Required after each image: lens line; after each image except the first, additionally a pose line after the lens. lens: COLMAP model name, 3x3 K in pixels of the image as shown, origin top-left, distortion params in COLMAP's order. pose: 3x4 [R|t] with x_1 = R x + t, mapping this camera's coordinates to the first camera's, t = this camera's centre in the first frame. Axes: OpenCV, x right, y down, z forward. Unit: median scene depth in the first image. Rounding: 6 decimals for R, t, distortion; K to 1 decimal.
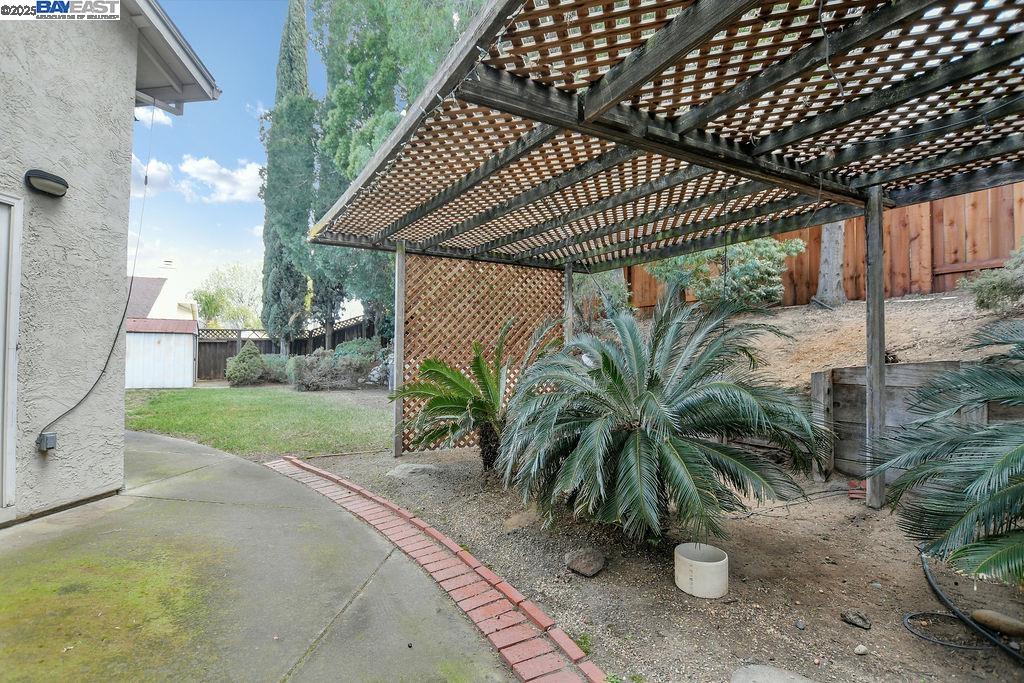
lens RADIAL K [[482.0, 0, 500.2], [0, 482.0, 342.9], [0, 0, 1]] dist [-0.018742, 0.000097]
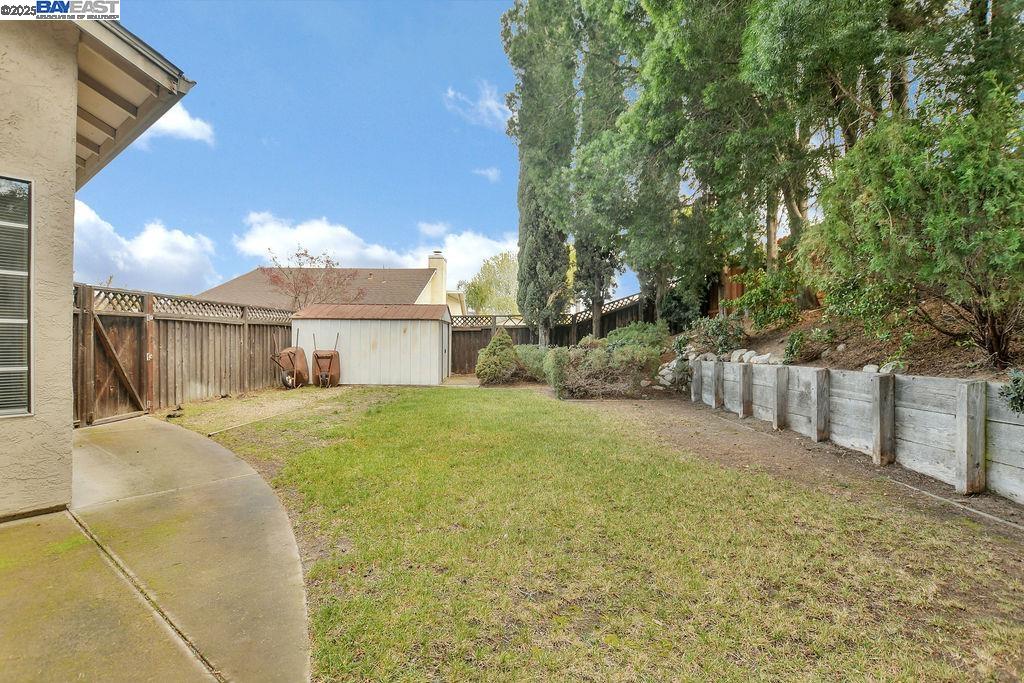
lens RADIAL K [[482.0, 0, 500.2], [0, 482.0, 342.9], [0, 0, 1]] dist [-0.018742, 0.000097]
pose [[0.866209, -0.000708, -0.499681, -0.113132], [0.011335, 0.999770, 0.018232, 0.005272], [0.499553, -0.021457, 0.866018, 0.275753]]
